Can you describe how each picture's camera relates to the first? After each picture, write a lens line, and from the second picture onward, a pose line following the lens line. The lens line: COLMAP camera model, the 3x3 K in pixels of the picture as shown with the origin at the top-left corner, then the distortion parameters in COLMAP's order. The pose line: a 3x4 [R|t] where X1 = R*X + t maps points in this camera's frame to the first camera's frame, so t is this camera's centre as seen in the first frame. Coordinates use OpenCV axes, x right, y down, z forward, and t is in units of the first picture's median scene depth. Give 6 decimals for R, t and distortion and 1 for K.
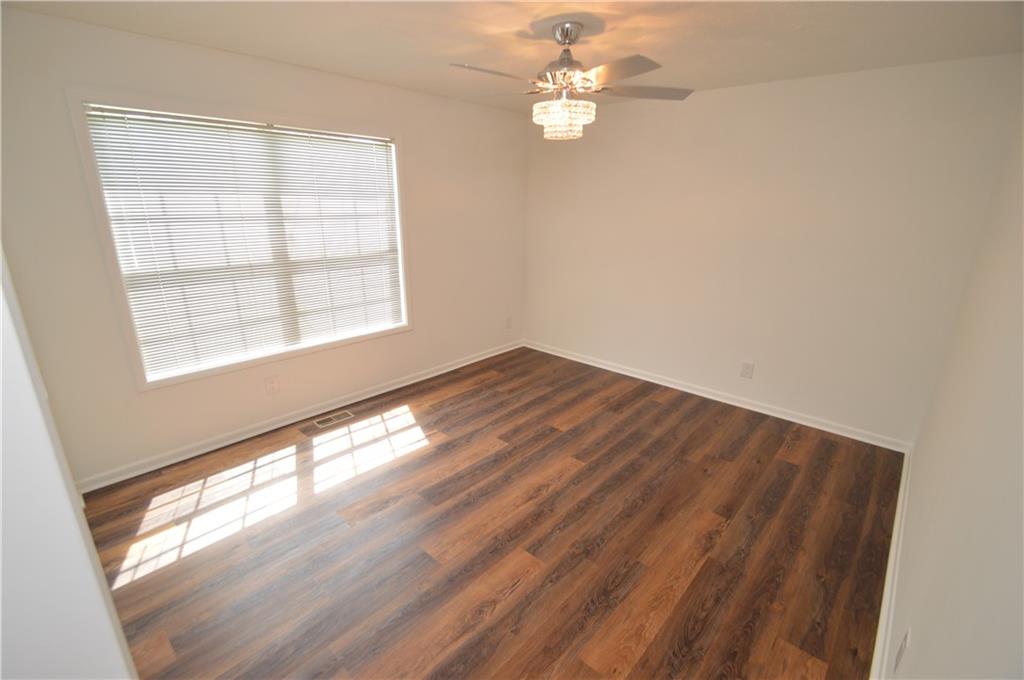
lens RADIAL K [[457.2, 0, 507.0], [0, 457.2, 345.3], [0, 0, 1]] dist [0.015684, -0.021069]
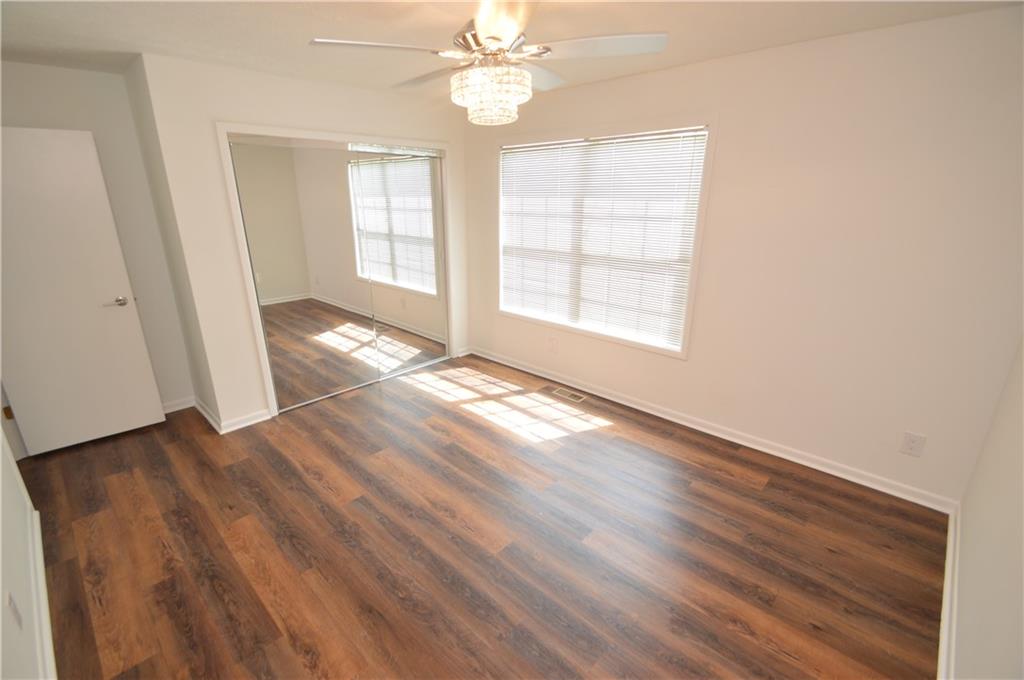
lens RADIAL K [[457.2, 0, 507.0], [0, 457.2, 345.3], [0, 0, 1]] dist [0.015684, -0.021069]
pose [[-0.029823, 0.298070, -0.954078, 0.845248], [-0.300834, 0.907570, 0.292944, -0.297063], [0.953210, 0.295756, 0.062603, 0.943353]]
